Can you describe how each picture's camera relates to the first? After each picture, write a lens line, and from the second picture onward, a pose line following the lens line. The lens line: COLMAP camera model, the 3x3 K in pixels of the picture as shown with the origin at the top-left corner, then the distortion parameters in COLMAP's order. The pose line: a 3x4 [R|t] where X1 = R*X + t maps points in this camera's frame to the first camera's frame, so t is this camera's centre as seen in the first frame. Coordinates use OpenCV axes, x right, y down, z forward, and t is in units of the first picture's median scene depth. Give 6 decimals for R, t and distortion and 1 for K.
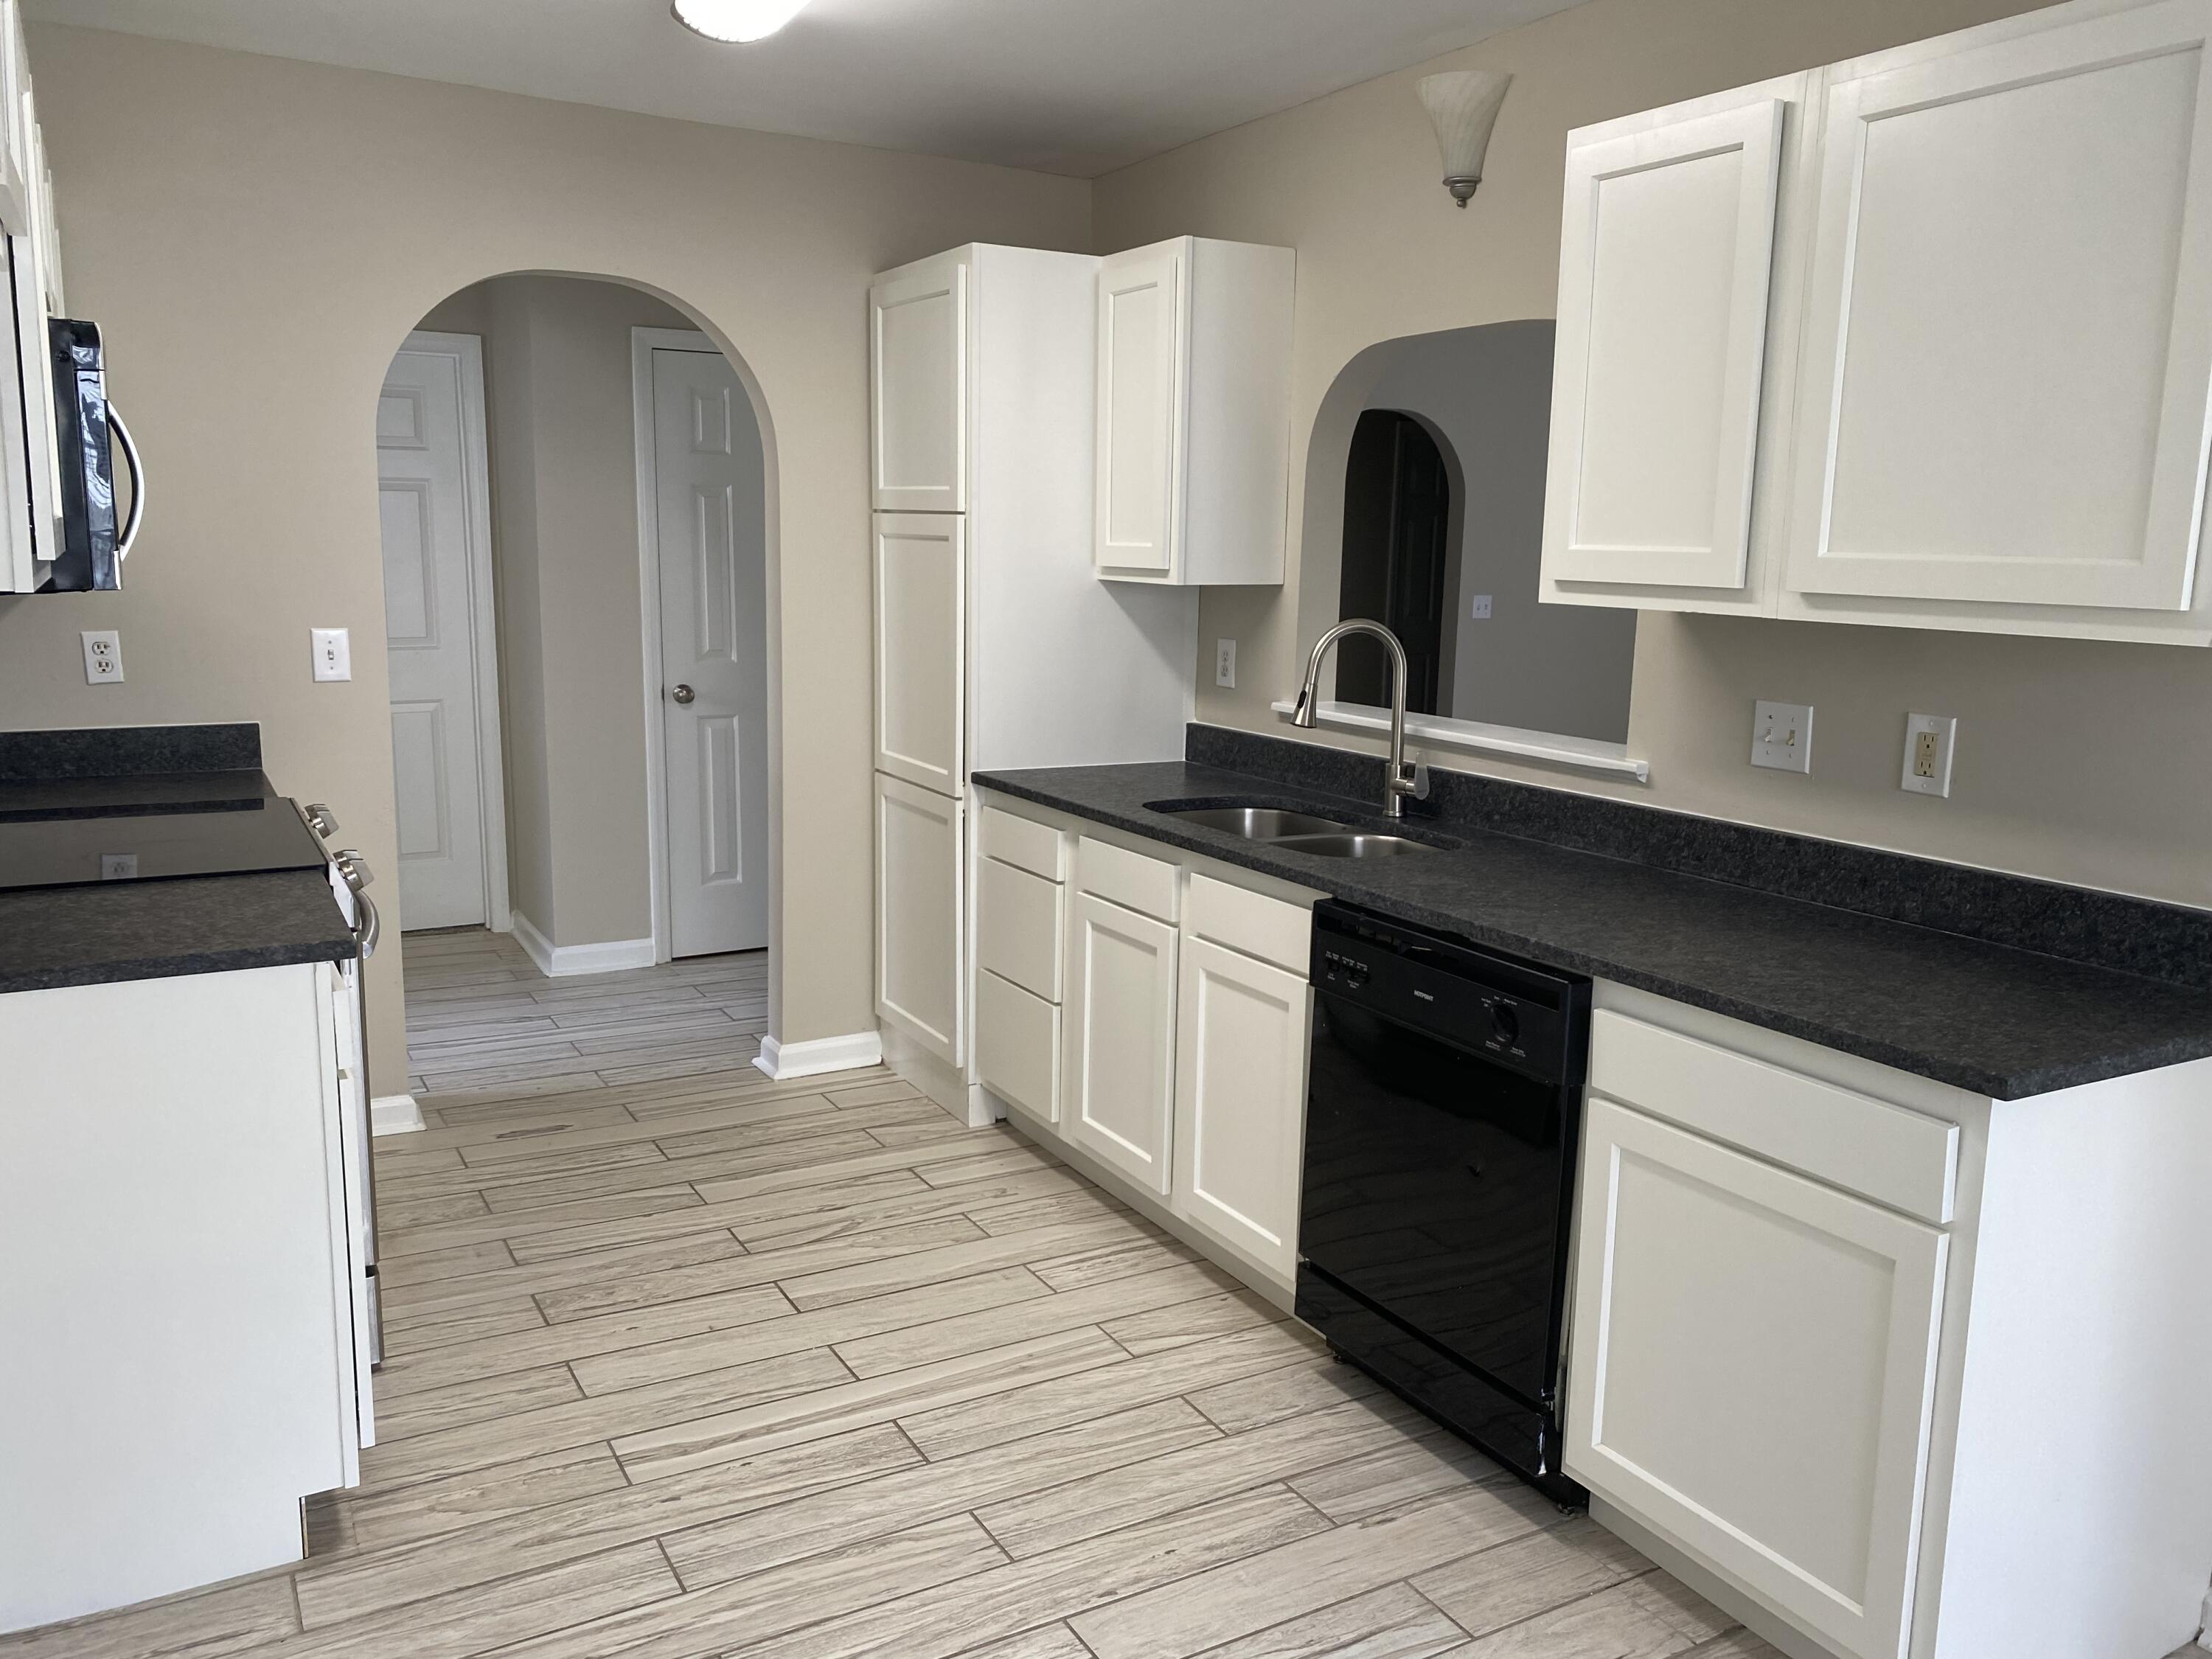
lens RADIAL K [[1686.5, 0, 1114.0], [0, 1686.5, 829.5], [0, 0, 1]] dist [0.069927, -0.003208]
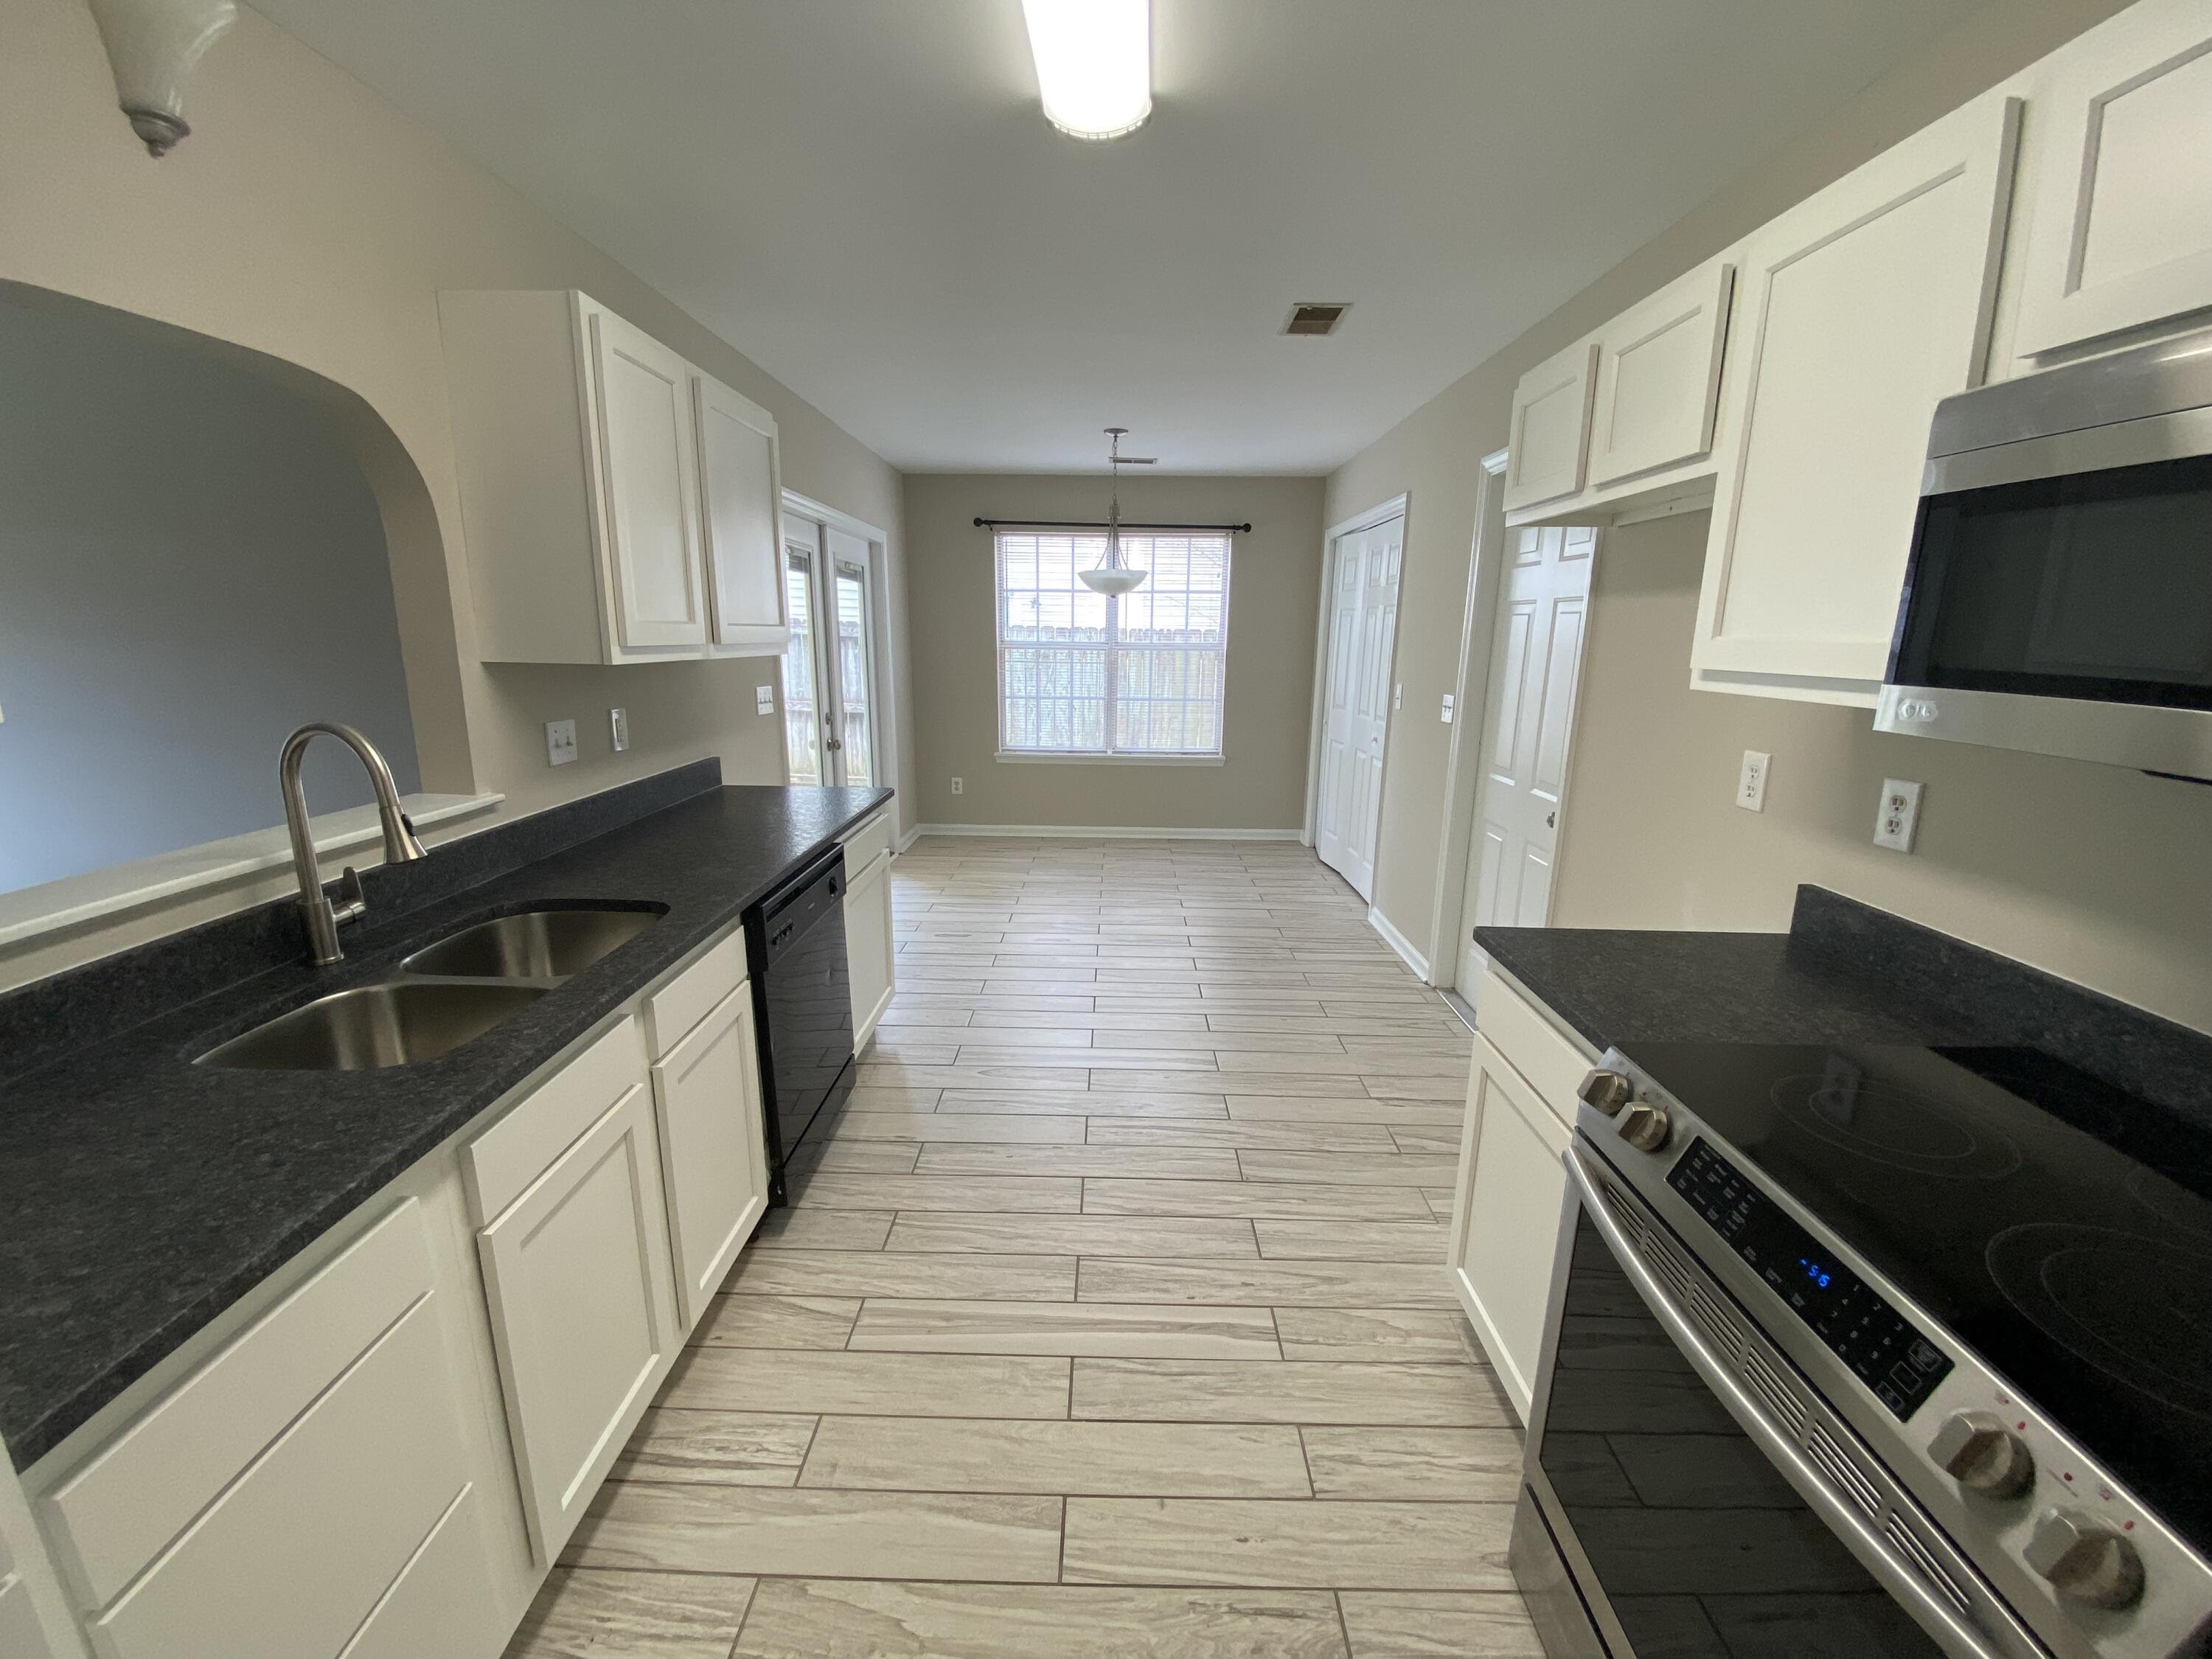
lens RADIAL K [[894.5, 0, 1110.1], [0, 894.5, 837.3], [0, 0, 1]] dist [0.000353, 0.000033]
pose [[-0.862961, -0.131874, 0.487757, -0.451711], [0.068495, 0.925896, 0.371516, -0.244946], [-0.500606, 0.354013, -0.789980, 1.435412]]
